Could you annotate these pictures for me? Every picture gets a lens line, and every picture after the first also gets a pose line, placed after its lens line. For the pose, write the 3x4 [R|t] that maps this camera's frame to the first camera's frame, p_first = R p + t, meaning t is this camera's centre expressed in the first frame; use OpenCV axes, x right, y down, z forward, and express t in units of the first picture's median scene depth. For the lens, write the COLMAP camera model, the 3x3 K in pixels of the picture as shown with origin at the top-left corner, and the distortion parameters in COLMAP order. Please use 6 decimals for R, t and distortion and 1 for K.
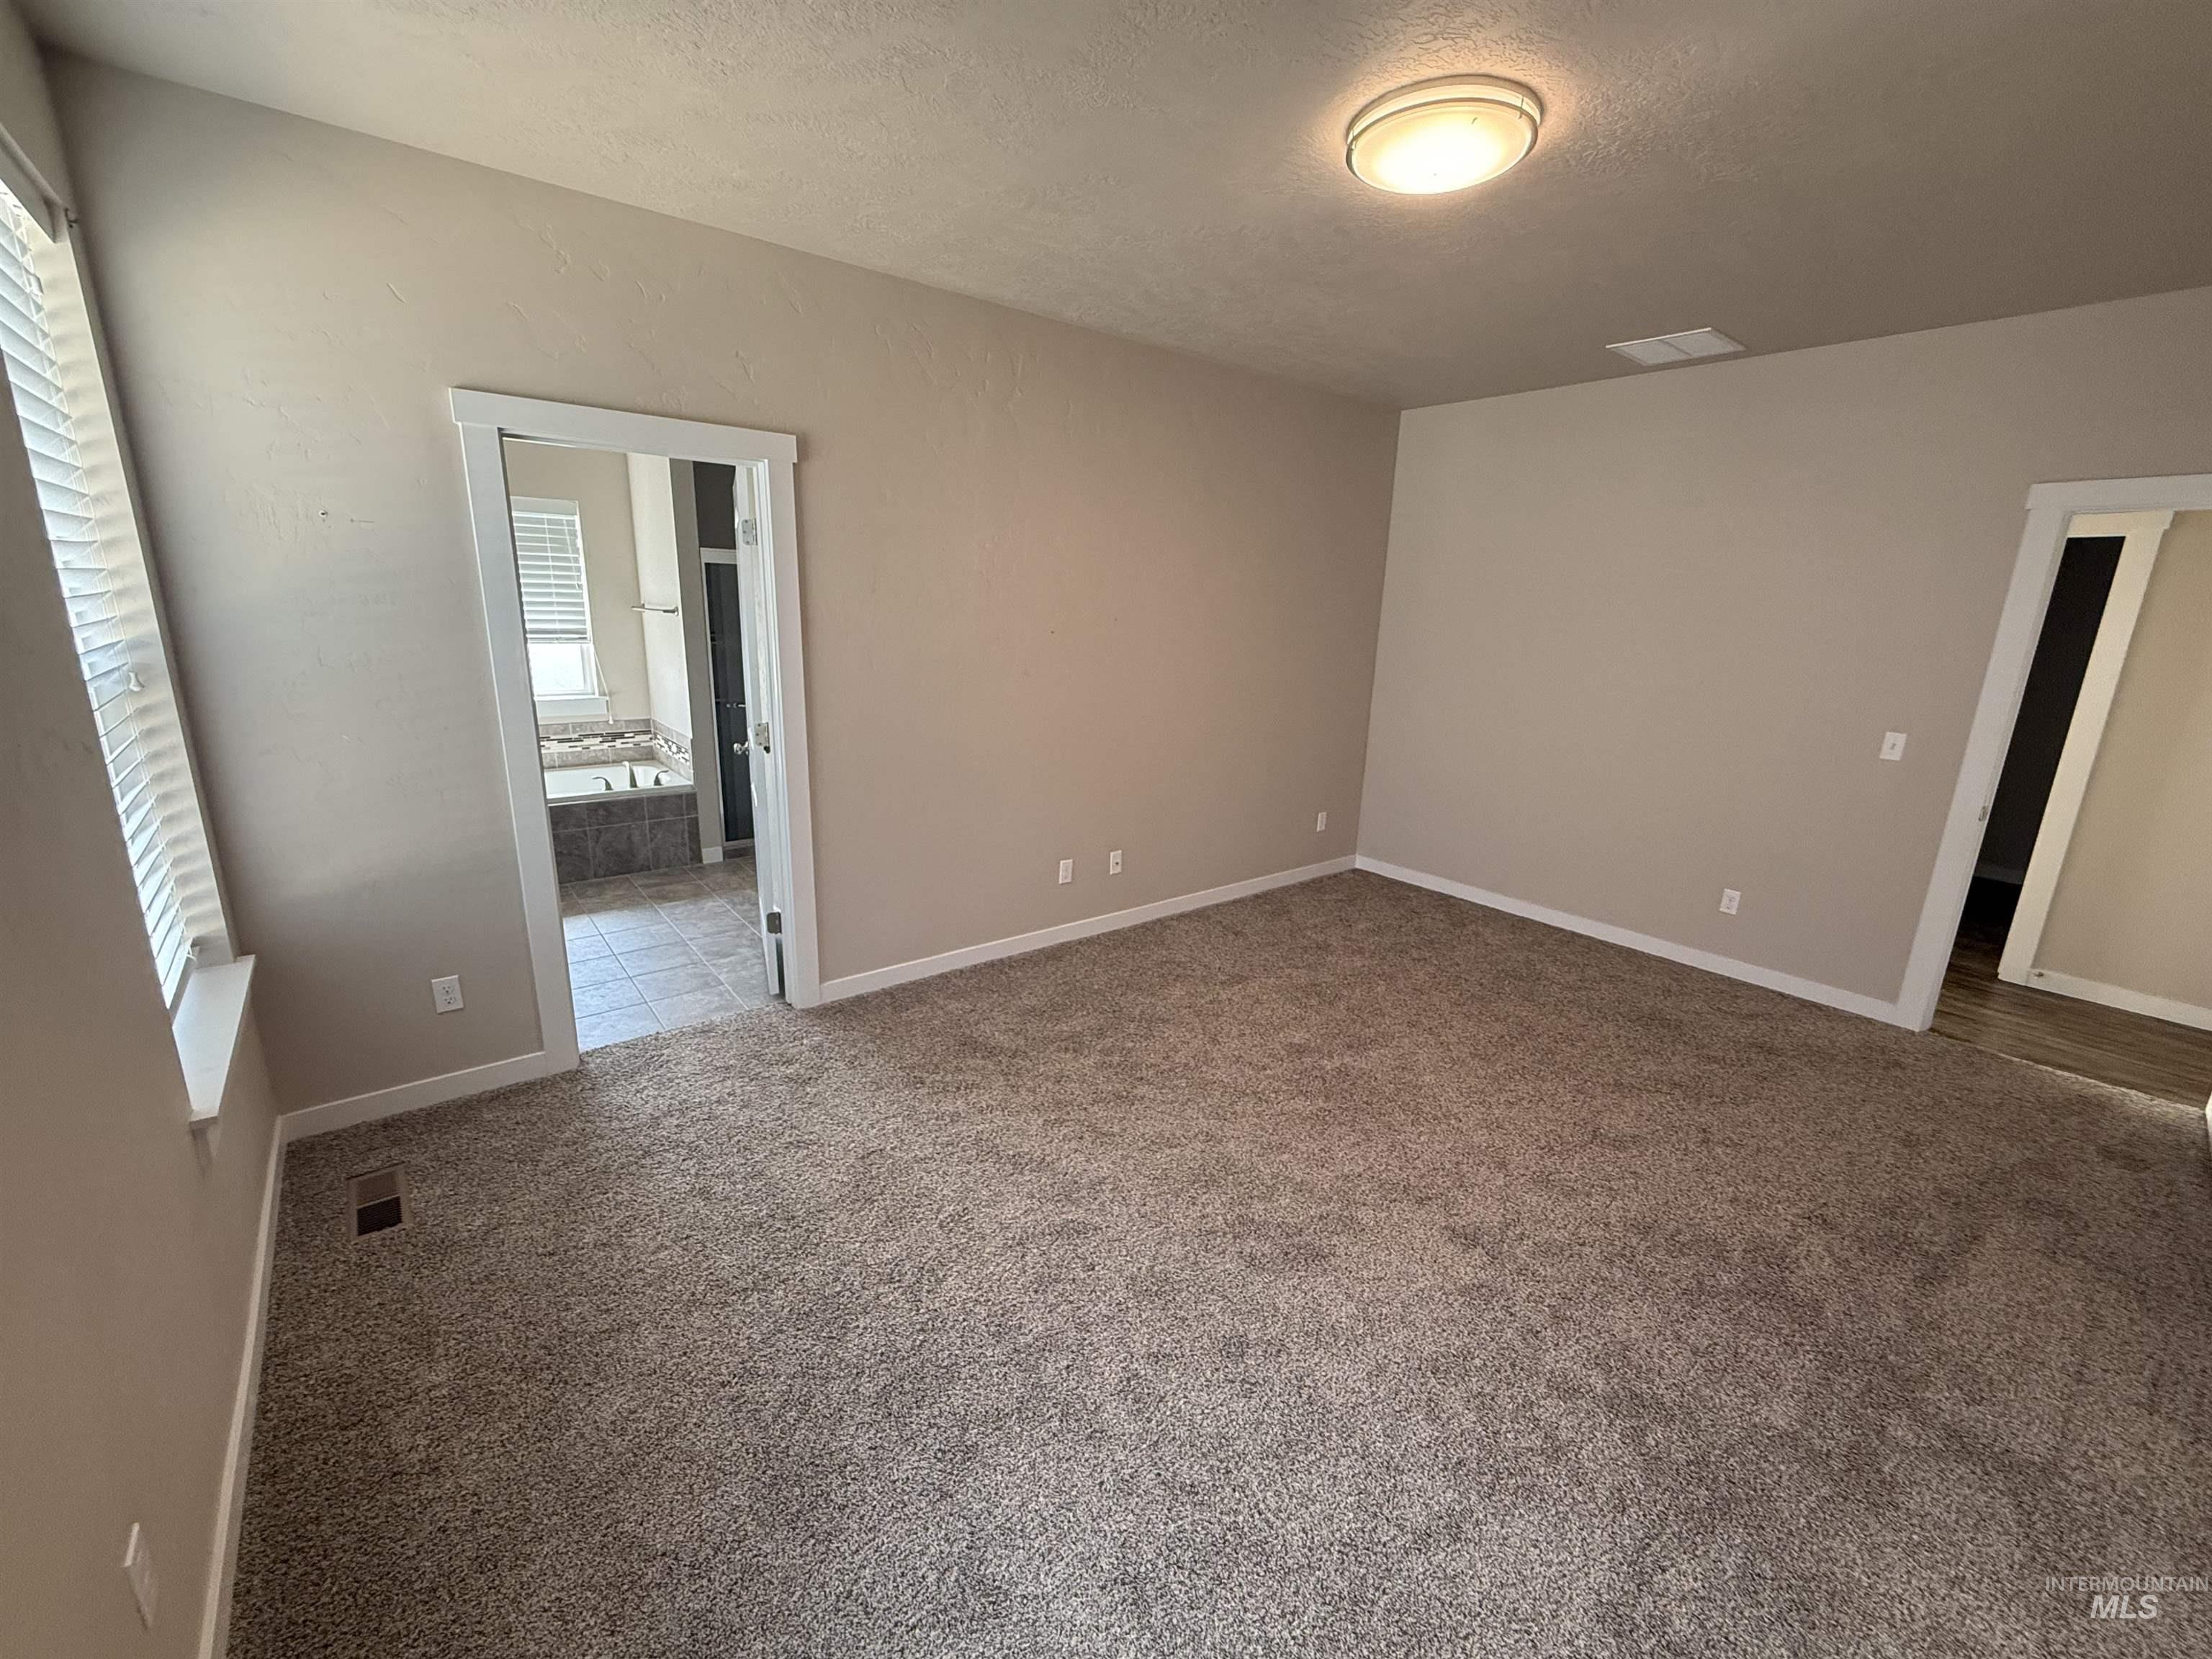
lens RADIAL K [[898.0, 0, 1106.0], [0, 898.0, 829.5], [0, 0, 1]] dist [-0.002675, -0.000544]
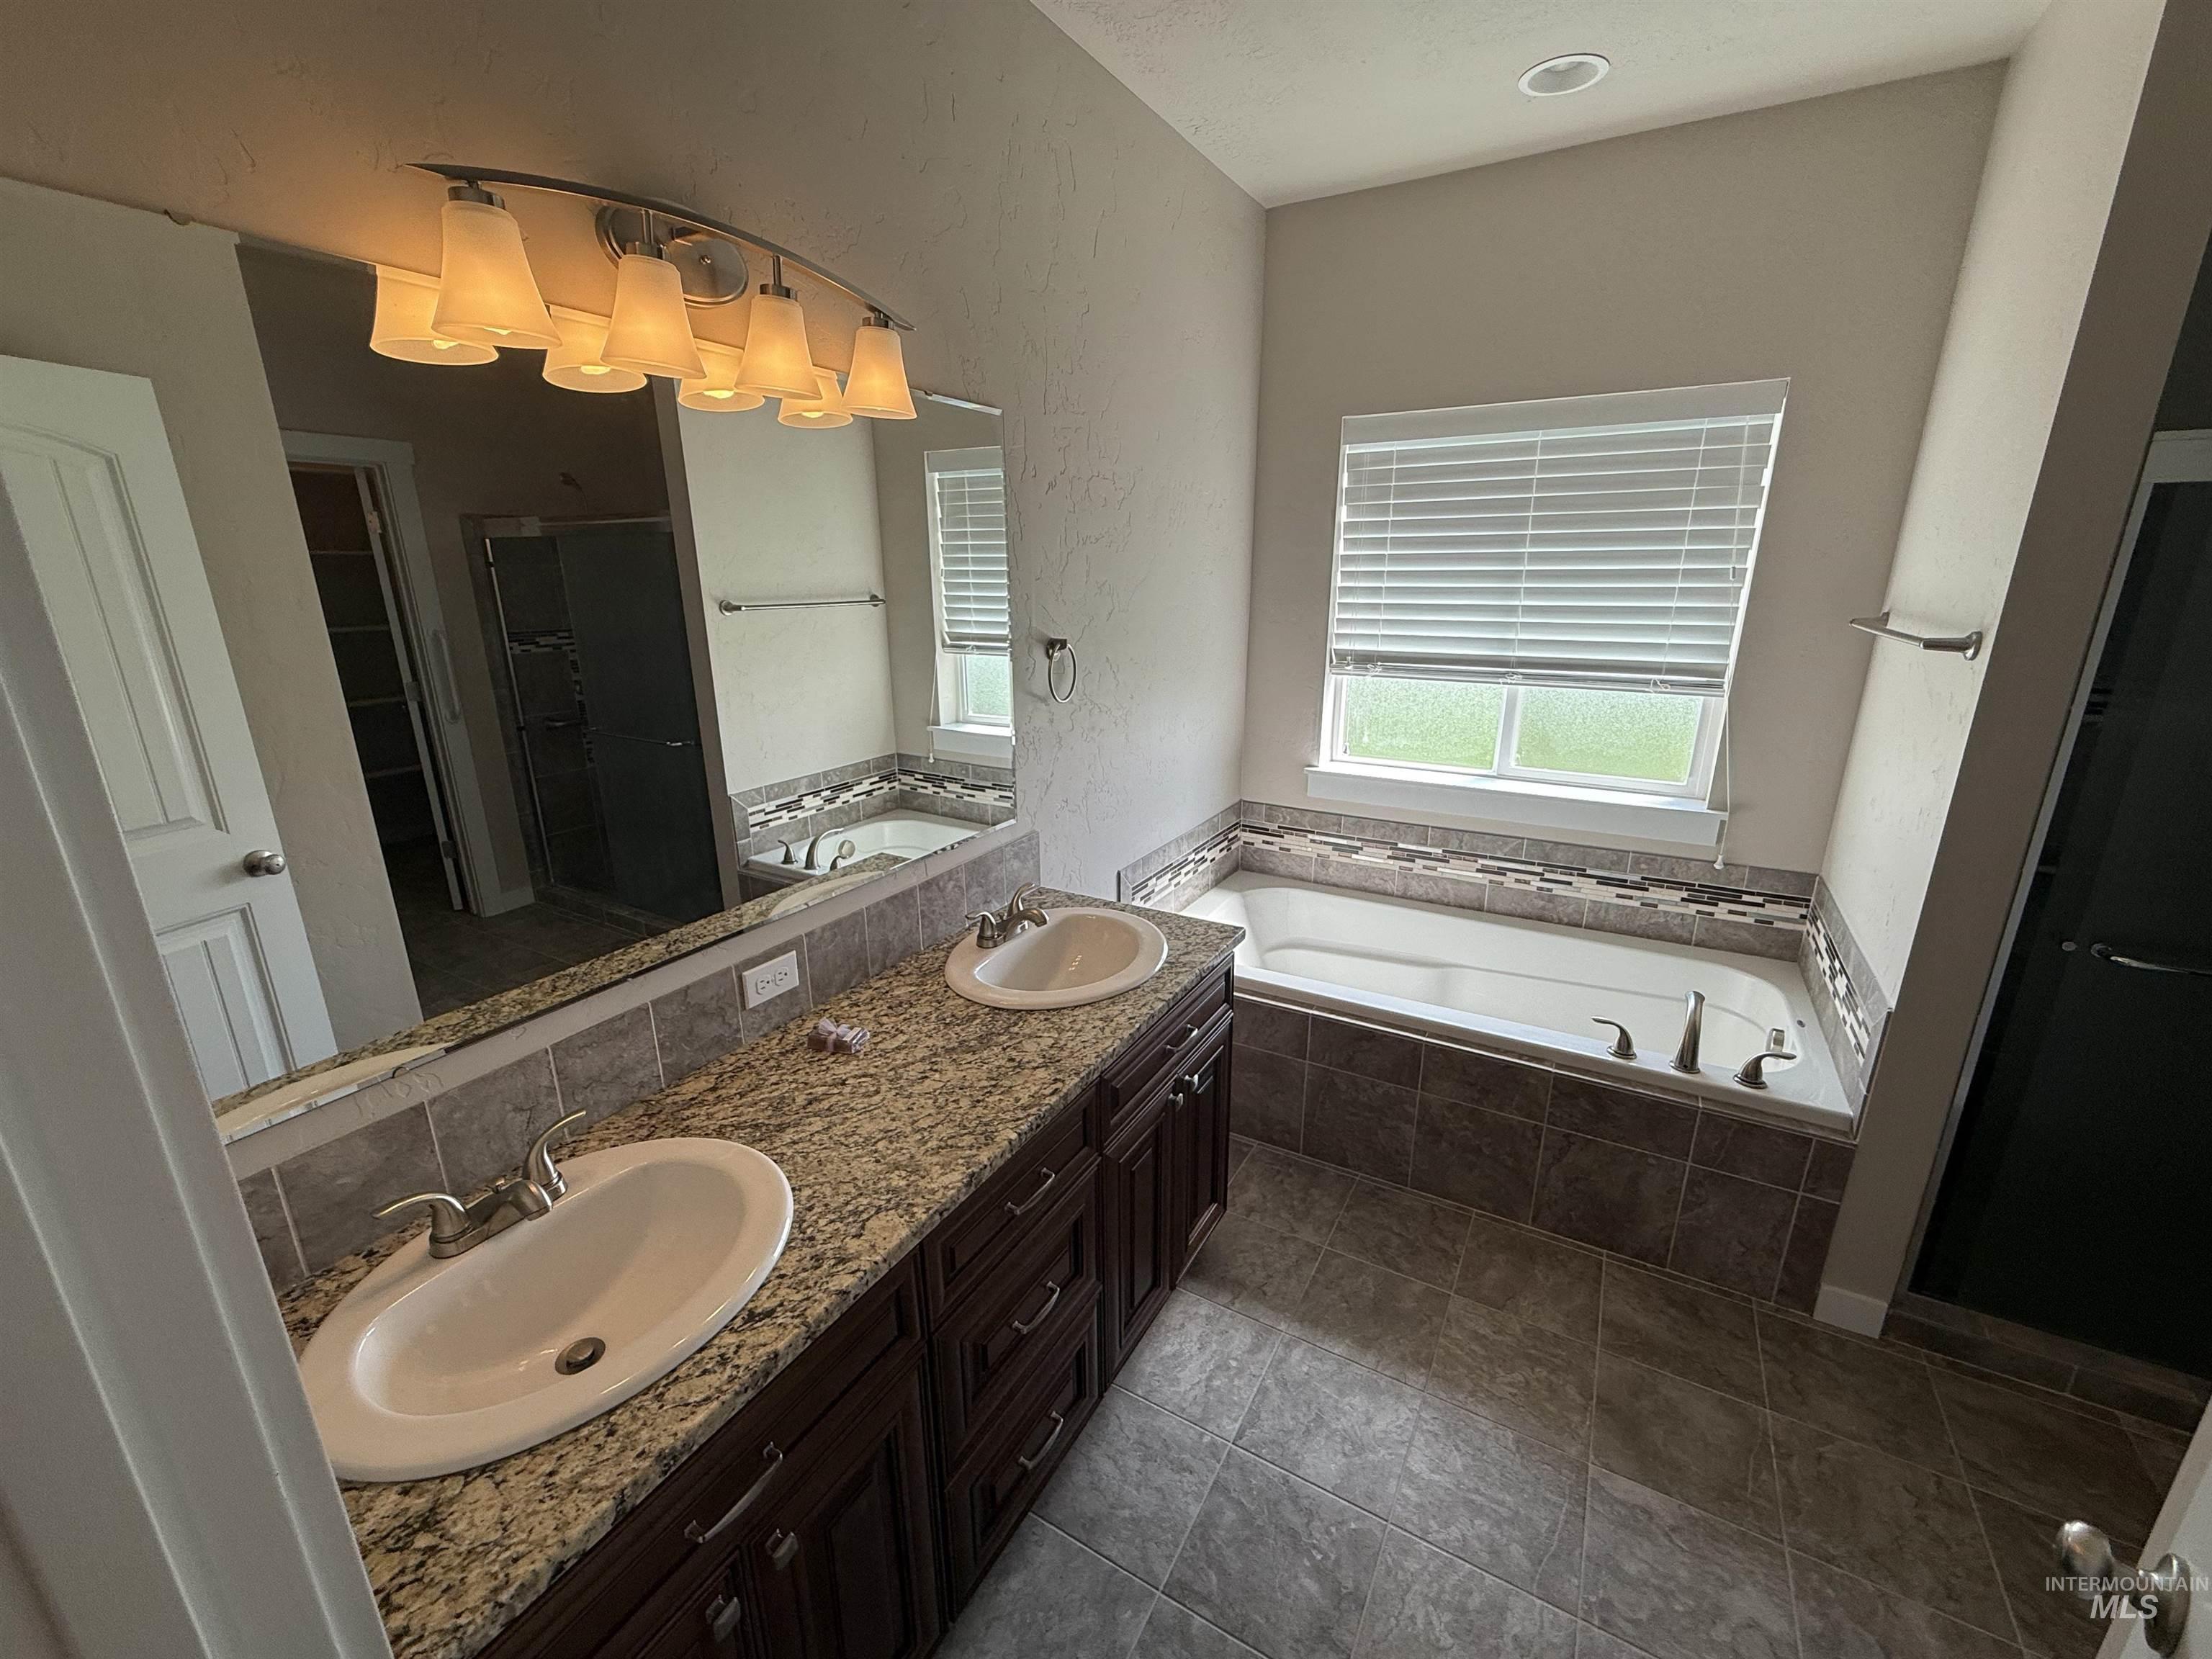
lens RADIAL K [[898.0, 0, 1106.0], [0, 898.0, 829.5], [0, 0, 1]] dist [-0.002675, -0.000544]
pose [[0.357091, 0.233533, -0.904405, -0.254496], [-0.214994, 0.962794, 0.163723, -0.149319], [0.908990, 0.135978, 0.394014, 0.537478]]
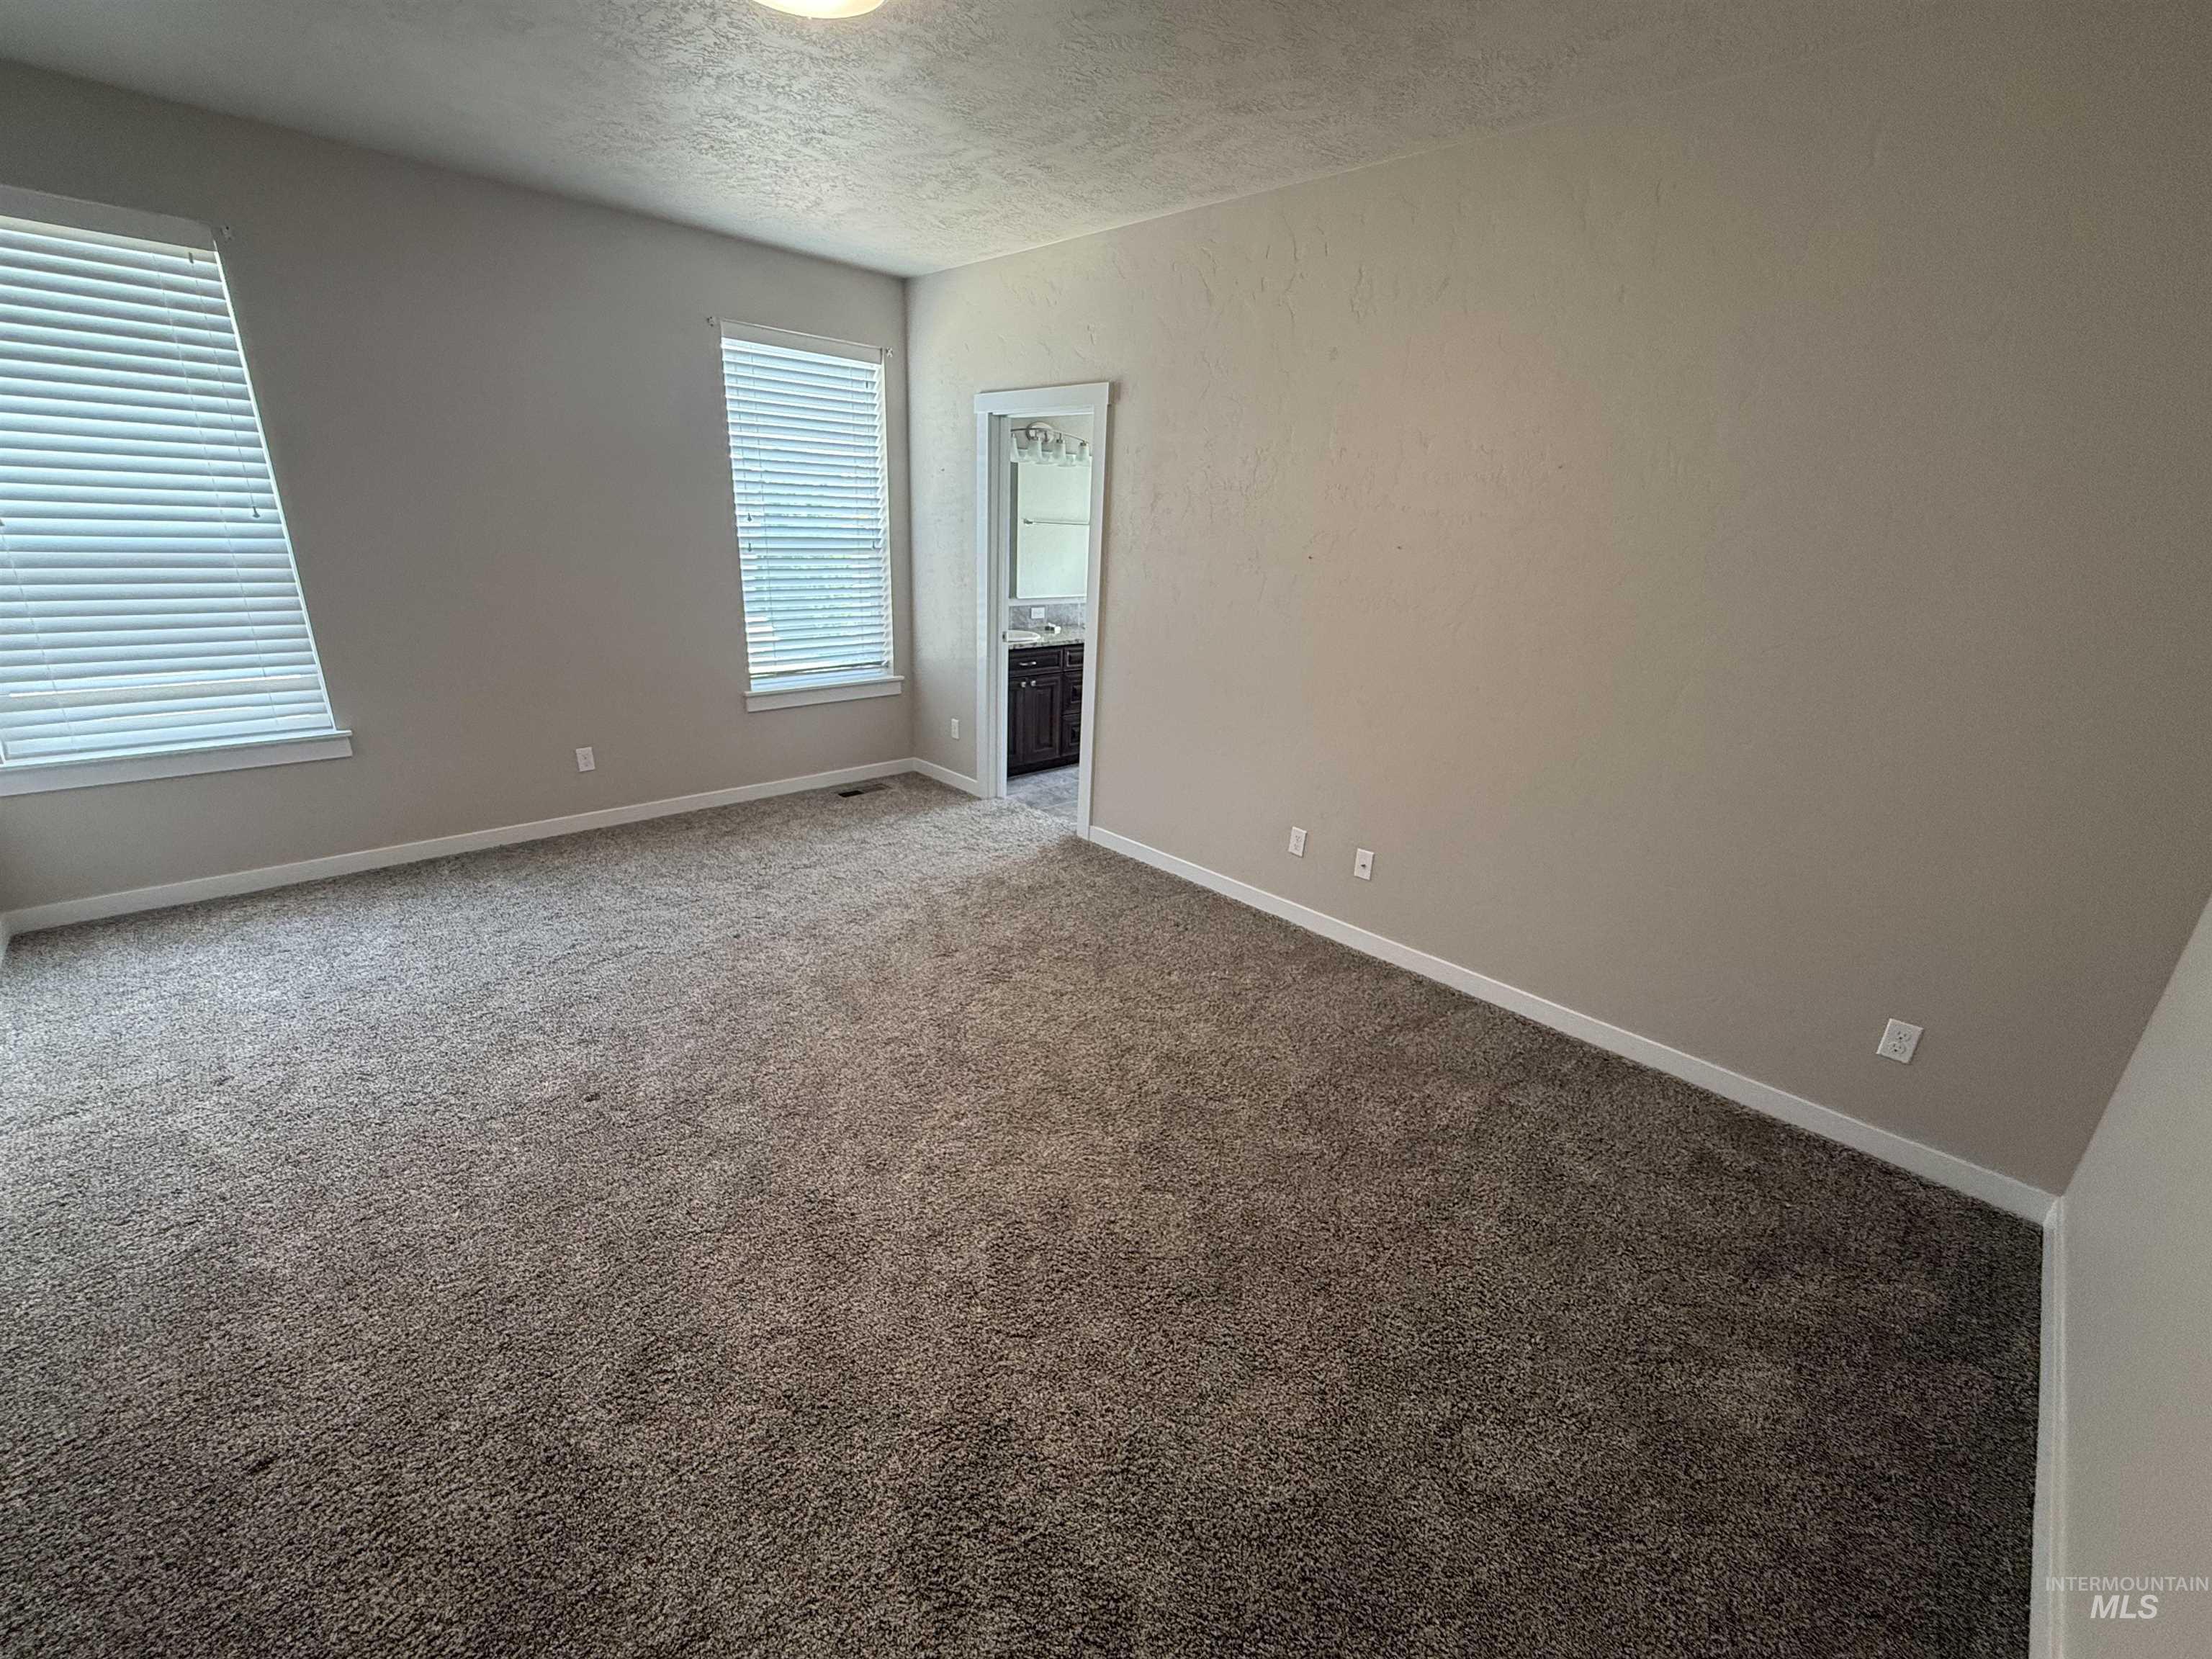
lens RADIAL K [[898.0, 0, 1106.0], [0, 898.0, 829.5], [0, 0, 1]] dist [-0.002675, -0.000544]
pose [[0.092274, 0.302827, -0.948568, 1.061337], [-0.284741, 0.920876, 0.266288, -0.198791], [0.954153, 0.245525, 0.171200, 0.950737]]
